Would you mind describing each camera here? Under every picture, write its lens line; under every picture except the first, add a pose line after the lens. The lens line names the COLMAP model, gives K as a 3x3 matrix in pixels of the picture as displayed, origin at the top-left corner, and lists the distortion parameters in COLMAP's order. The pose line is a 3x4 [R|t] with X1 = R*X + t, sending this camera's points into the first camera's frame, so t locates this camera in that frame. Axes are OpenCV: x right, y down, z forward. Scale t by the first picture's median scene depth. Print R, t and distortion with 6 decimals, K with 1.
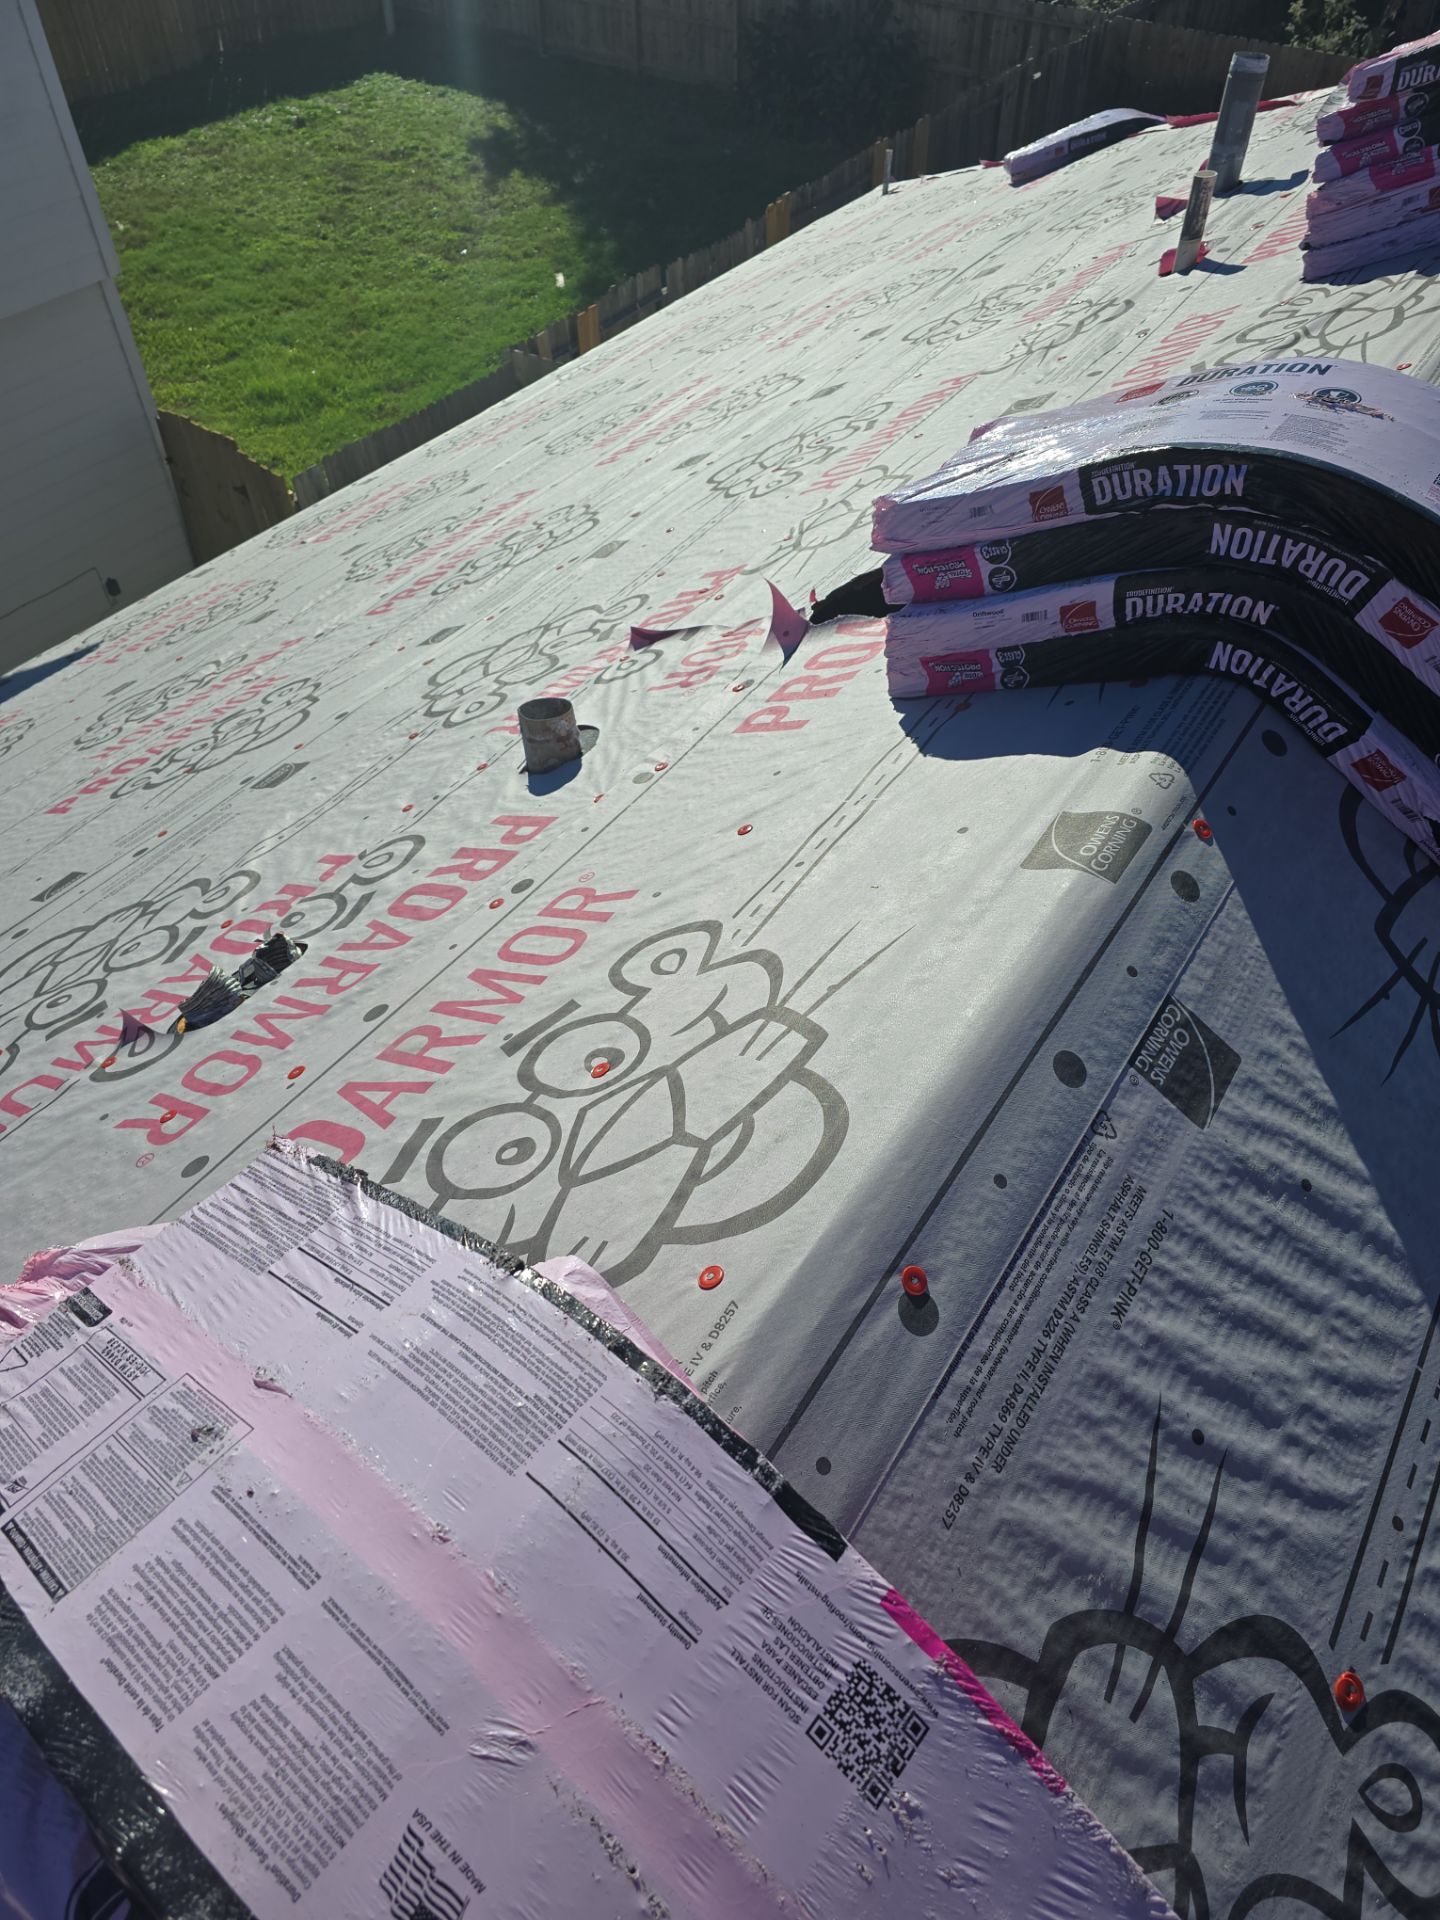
lens RADIAL K [[1287.1, 0, 762.3], [0, 1287.1, 967.2], [0, 0, 1]] dist [0.080960, -0.073163]
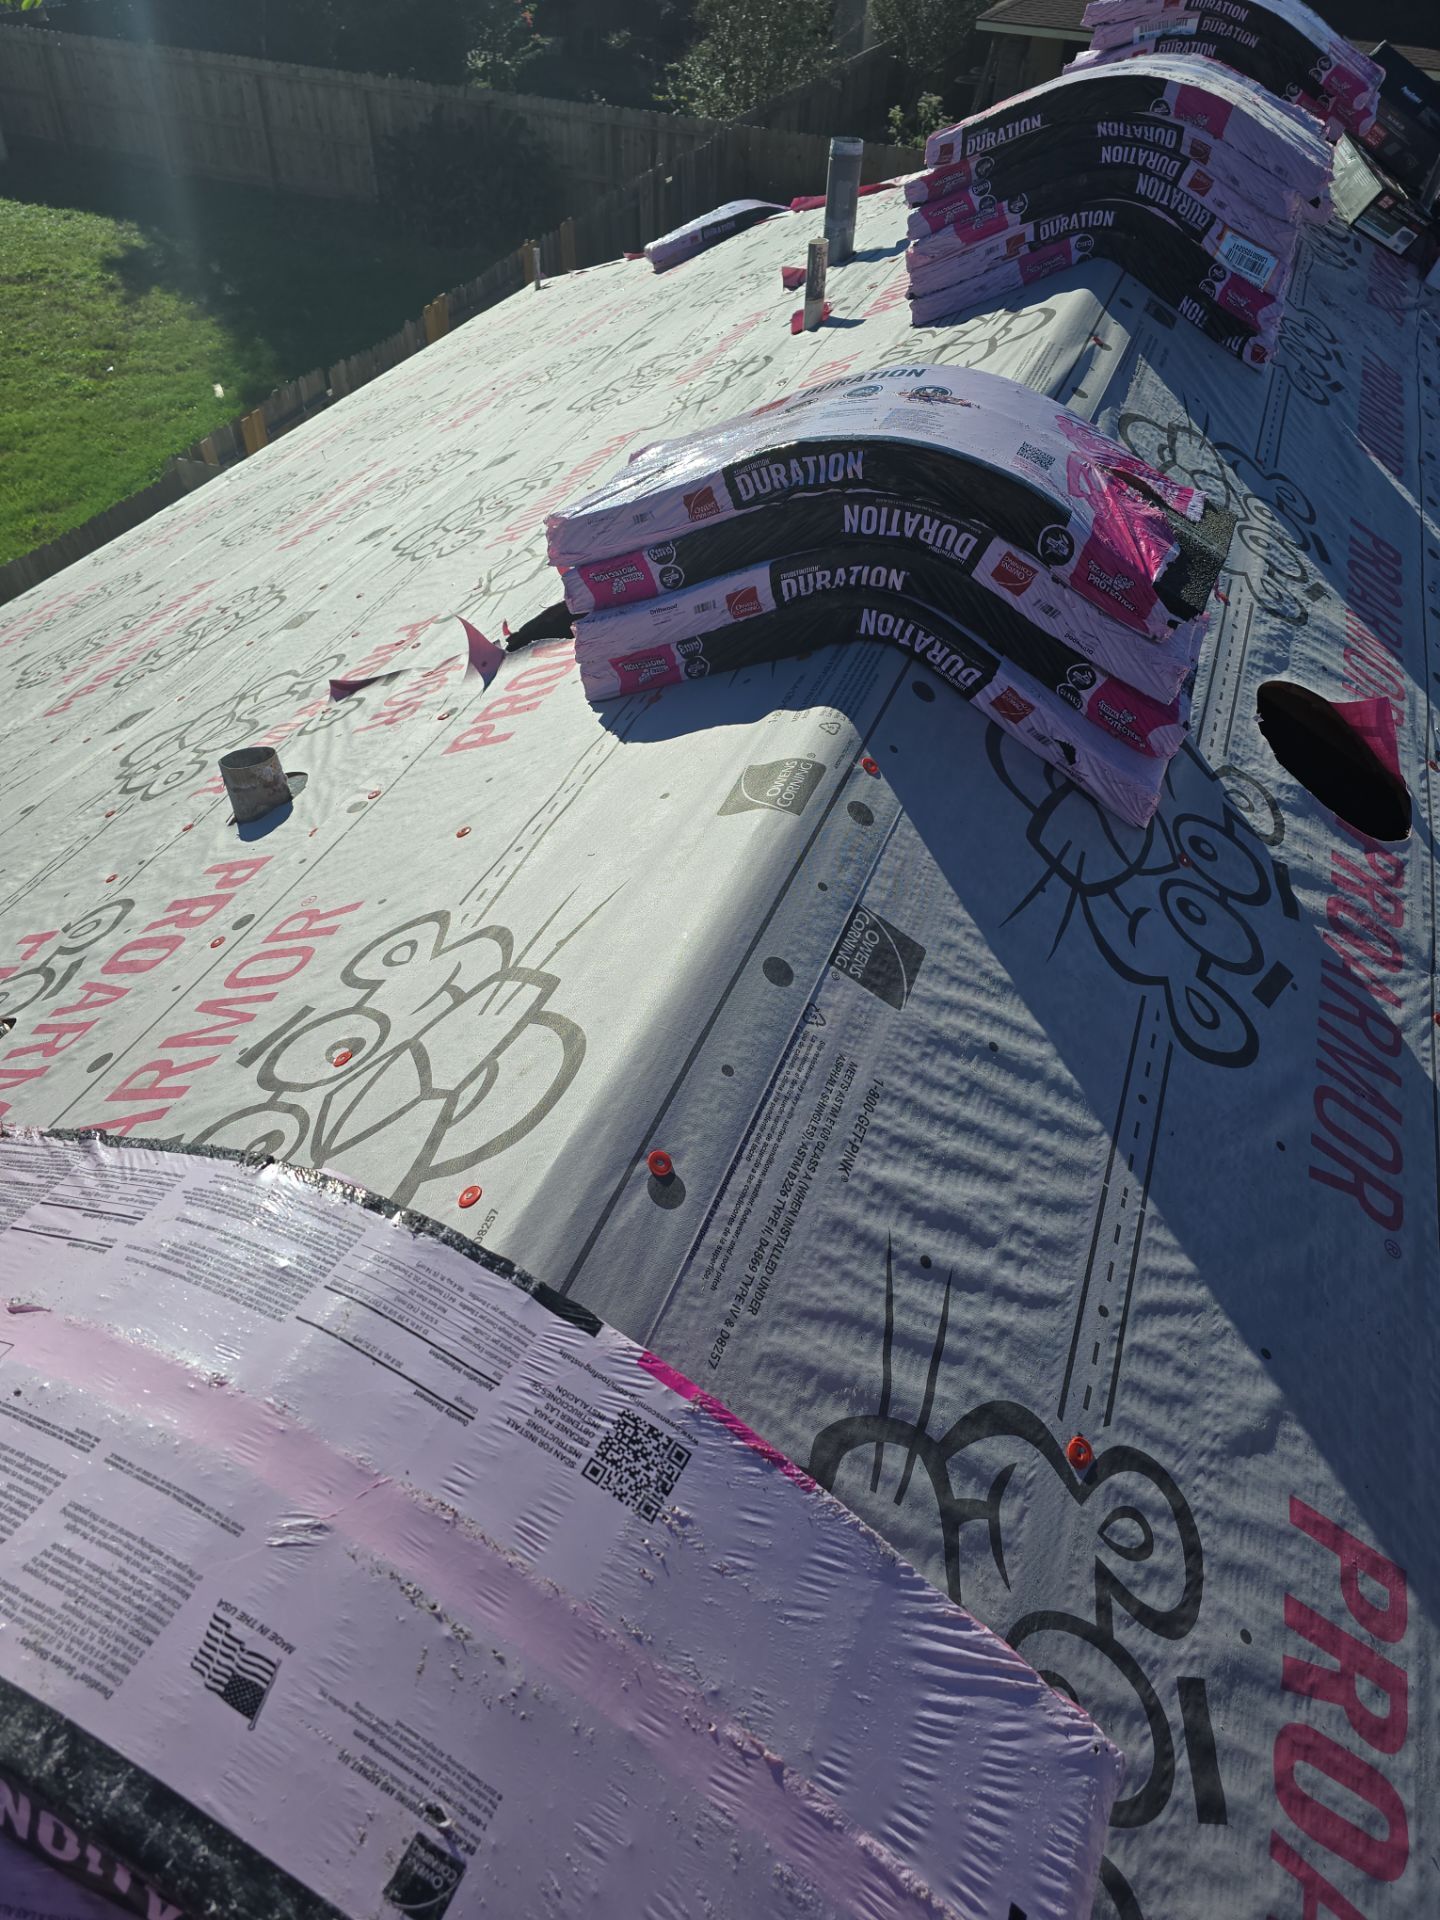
lens RADIAL K [[1294.5, 0, 752.8], [0, 1294.5, 975.4], [0, 0, 1]] dist [0.079289, -0.069635]
pose [[0.975055, -0.132634, 0.177979, 0.013700], [0.142772, 0.988716, -0.045360, 0.095879], [-0.169954, 0.069639, 0.982988, -0.063545]]
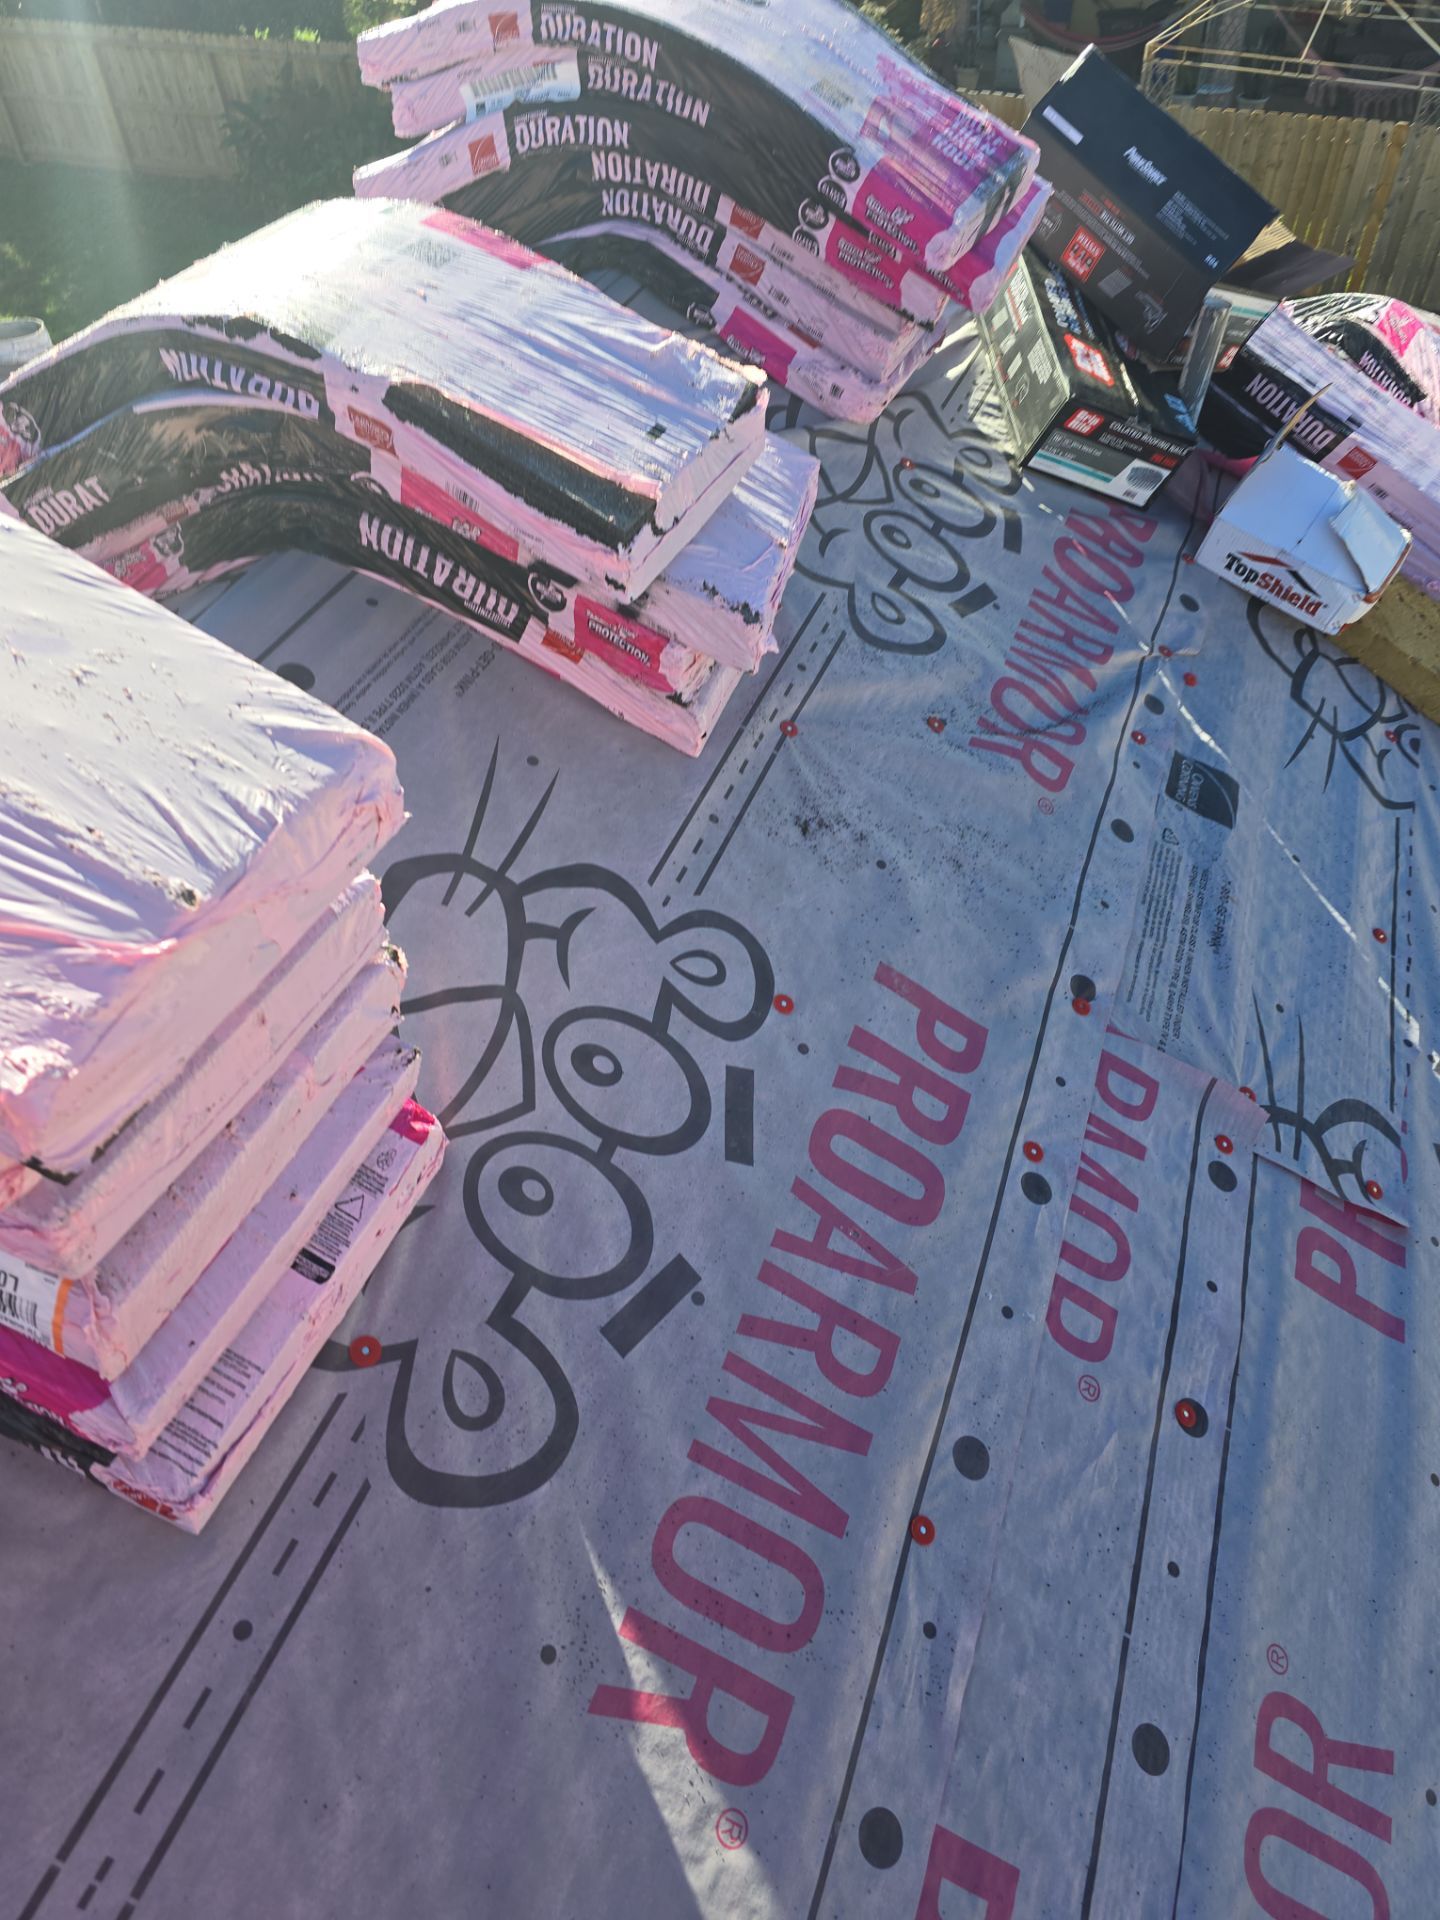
lens RADIAL K [[1301.0, 0, 764.5], [0, 1301.0, 967.1], [0, 0, 1]] dist [0.084192, -0.085686]
pose [[0.974143, -0.185611, 0.128816, 1.363878], [0.187820, 0.982190, -0.005106, -0.910482], [-0.125575, 0.029168, 0.991655, 1.040092]]
